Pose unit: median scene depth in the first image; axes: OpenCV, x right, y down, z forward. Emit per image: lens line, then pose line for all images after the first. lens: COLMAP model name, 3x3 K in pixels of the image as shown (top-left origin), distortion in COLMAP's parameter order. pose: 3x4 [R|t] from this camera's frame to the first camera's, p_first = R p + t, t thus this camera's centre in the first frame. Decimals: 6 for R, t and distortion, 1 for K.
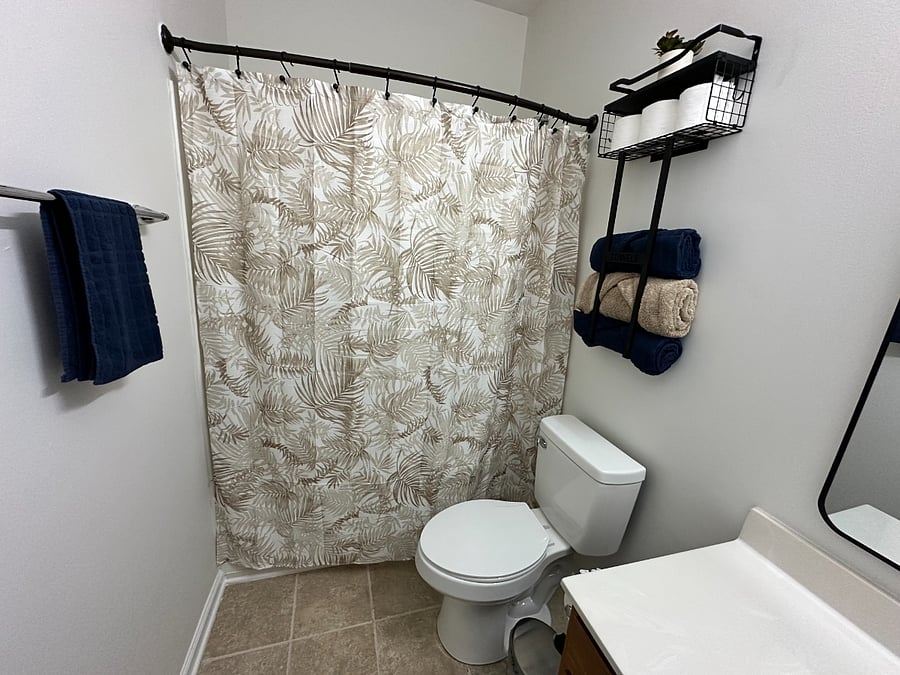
lens RADIAL K [[359.8, 0, 447.3], [0, 359.8, 338.6], [0, 0, 1]] dist [-0.004678, 0.000947]
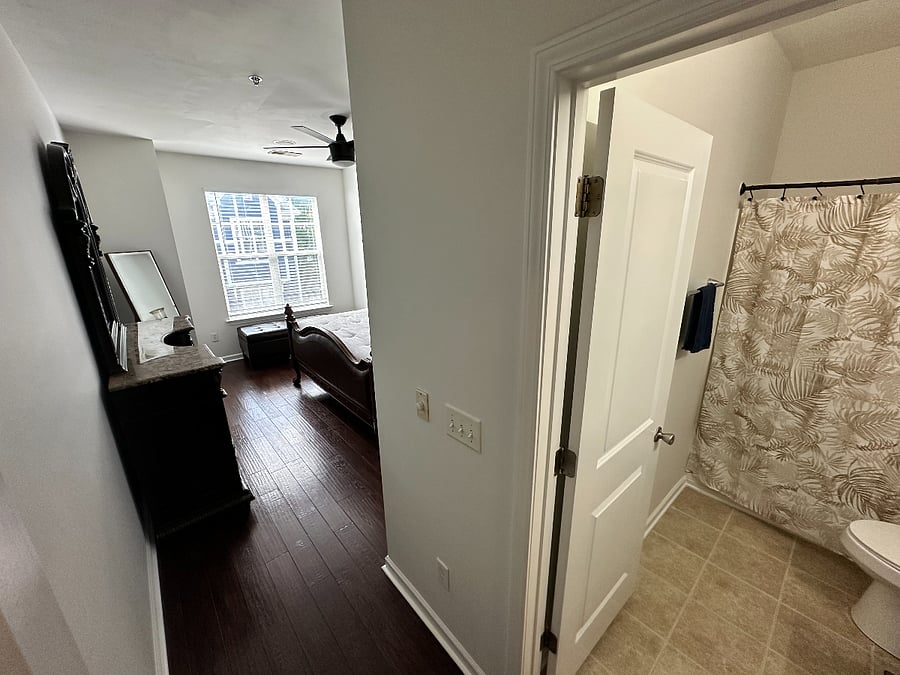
lens RADIAL K [[359.8, 0, 451.8], [0, 359.8, 337.1], [0, 0, 1]] dist [-0.004678, 0.000947]
pose [[0.410836, 0.179657, -0.893833, 0.364371], [-0.185947, 0.976297, 0.110764, 0.023397], [0.892546, 0.120699, 0.434504, -0.929424]]
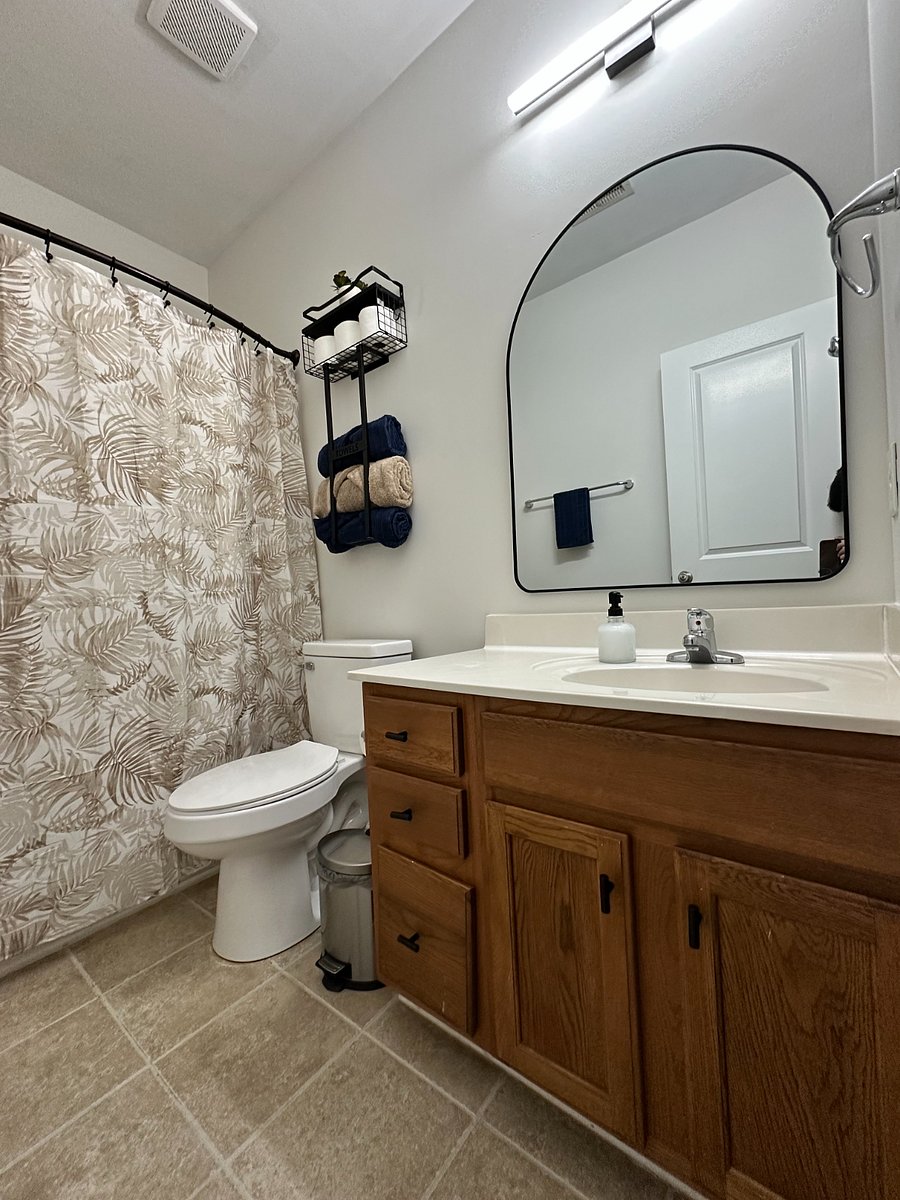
lens RADIAL K [[479.8, 0, 445.1], [0, 479.8, 600.9], [0, 0, 1]] dist [-0.004678, 0.000947]
pose [[0.816851, -0.115854, 0.565095, -0.115449], [0.245749, 0.956171, -0.159201, 0.450957], [-0.521883, 0.268915, 0.809520, -0.170764]]
